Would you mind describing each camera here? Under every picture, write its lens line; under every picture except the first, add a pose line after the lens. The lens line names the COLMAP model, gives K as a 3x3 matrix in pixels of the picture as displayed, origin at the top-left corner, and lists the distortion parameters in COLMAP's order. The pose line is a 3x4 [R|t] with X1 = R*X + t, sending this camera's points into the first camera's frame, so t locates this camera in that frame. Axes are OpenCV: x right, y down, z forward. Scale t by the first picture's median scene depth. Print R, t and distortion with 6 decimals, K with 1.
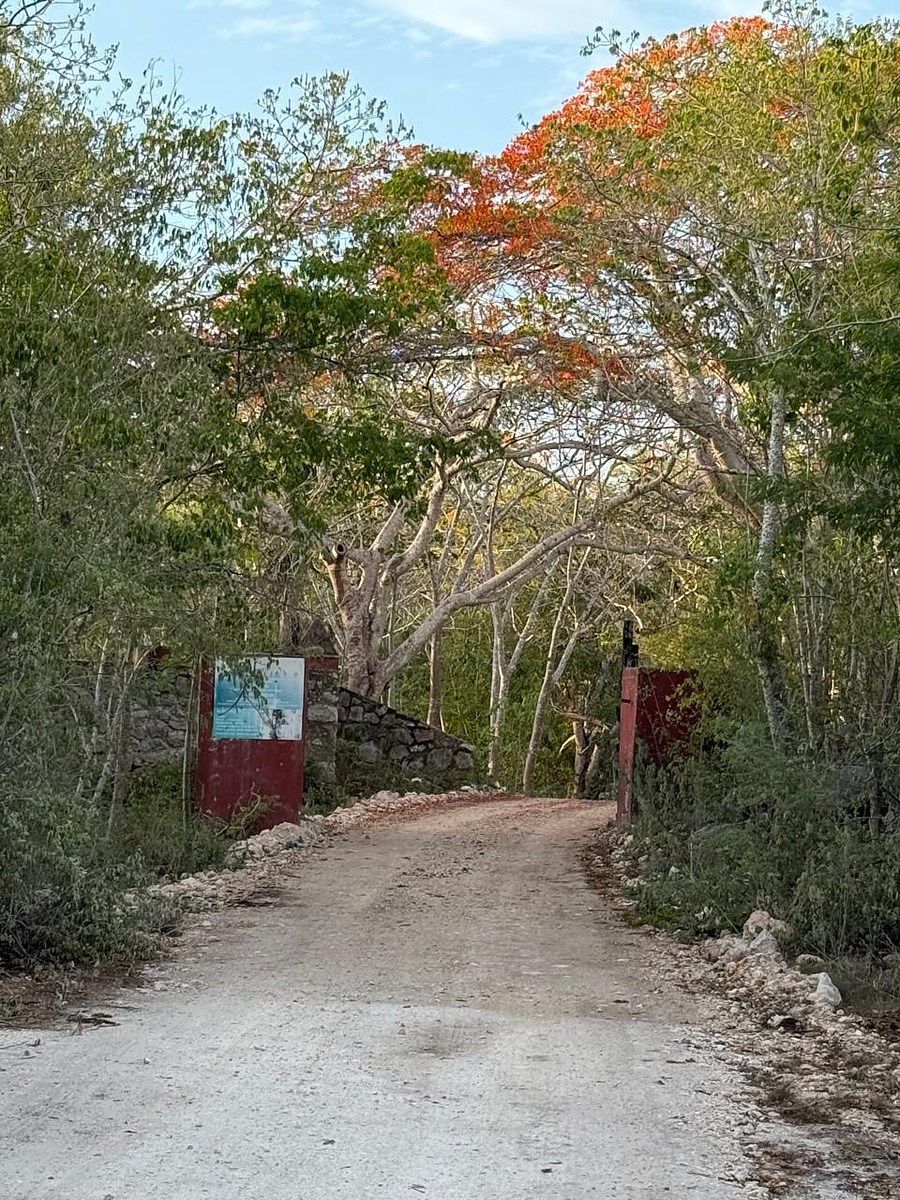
lens RADIAL K [[2834.5, 0, 450.0], [0, 2834.5, 600.0], [0, 0, 1]] dist [0.147312, -0.431464]
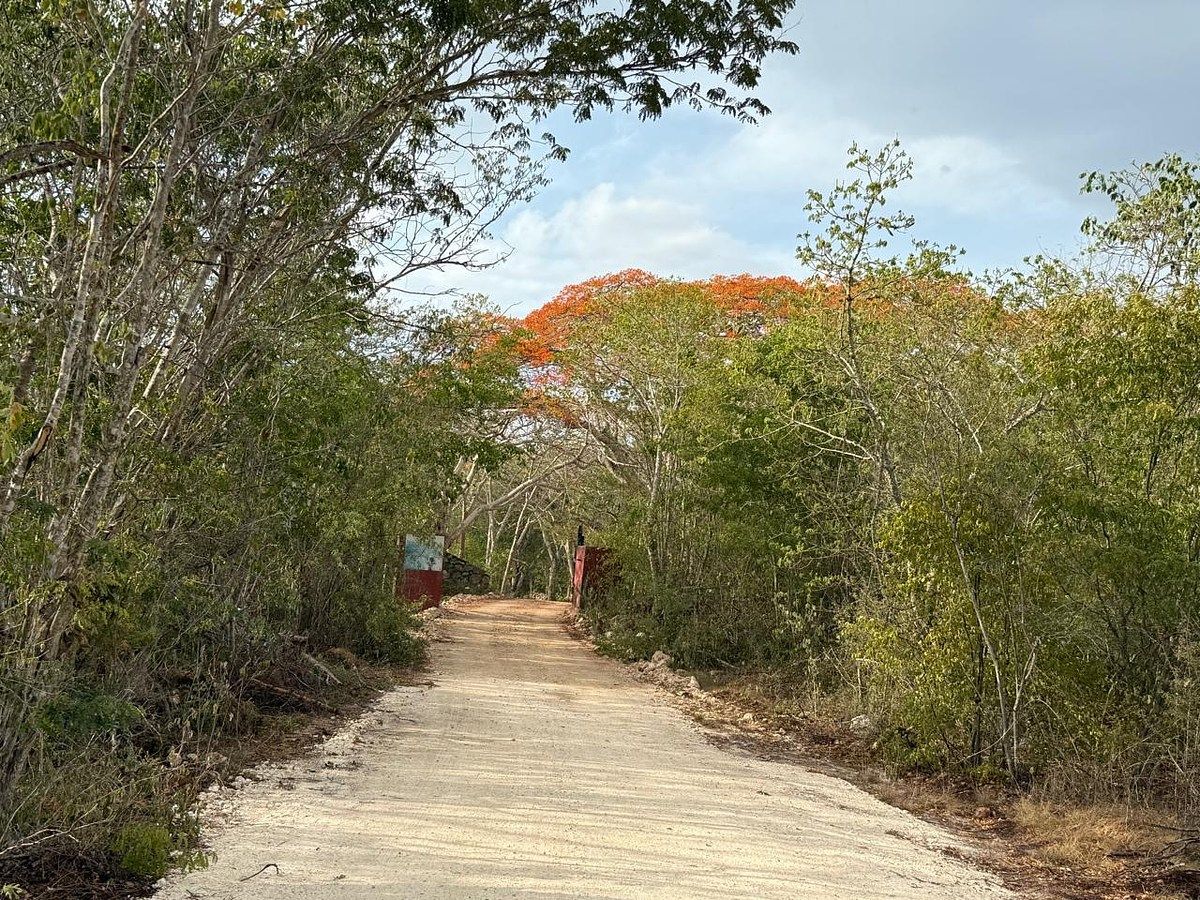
lens RADIAL K [[1396.4, 0, 600.0], [0, 1396.4, 450.0], [0, 0, 1]] dist [0.159141, -0.000592]
pose [[0.990136, 0.053769, 0.129378, -0.099315], [-0.049416, 0.998107, -0.036626, -0.018334], [-0.131102, 0.029871, 0.990919, -0.202264]]
